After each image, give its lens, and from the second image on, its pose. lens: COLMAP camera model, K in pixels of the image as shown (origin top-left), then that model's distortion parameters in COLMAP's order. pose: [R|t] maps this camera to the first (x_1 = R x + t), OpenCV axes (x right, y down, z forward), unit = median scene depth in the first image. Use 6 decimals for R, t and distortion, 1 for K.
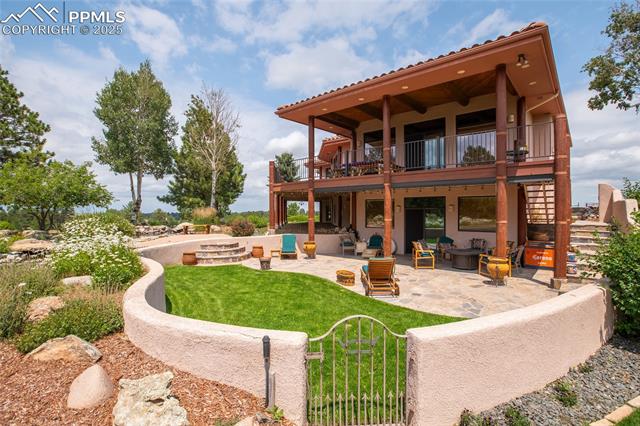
lens RADIAL K [[315.4, 0, 315.6], [0, 315.4, 207.7], [0, 0, 1]] dist [-0.004008, 0.002447]
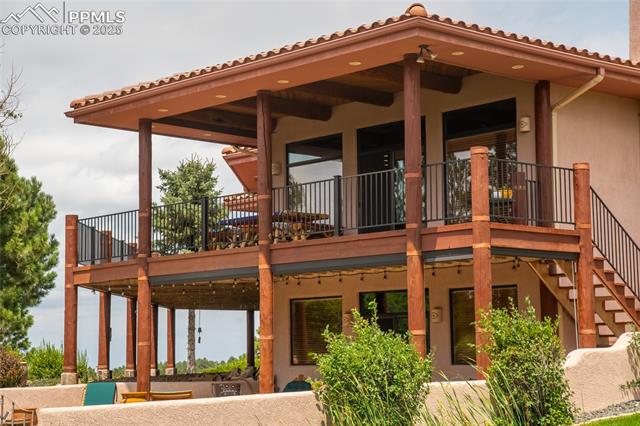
lens RADIAL K [[1325.8, 0, 320.8], [0, 1325.8, 213.5], [0, 0, 1]] dist [0.448082, 0.000000]
pose [[0.994764, -0.020744, -0.100073, 0.318908], [0.011119, 0.995339, -0.095797, 0.026725], [0.101594, 0.094183, 0.990358, -0.650360]]
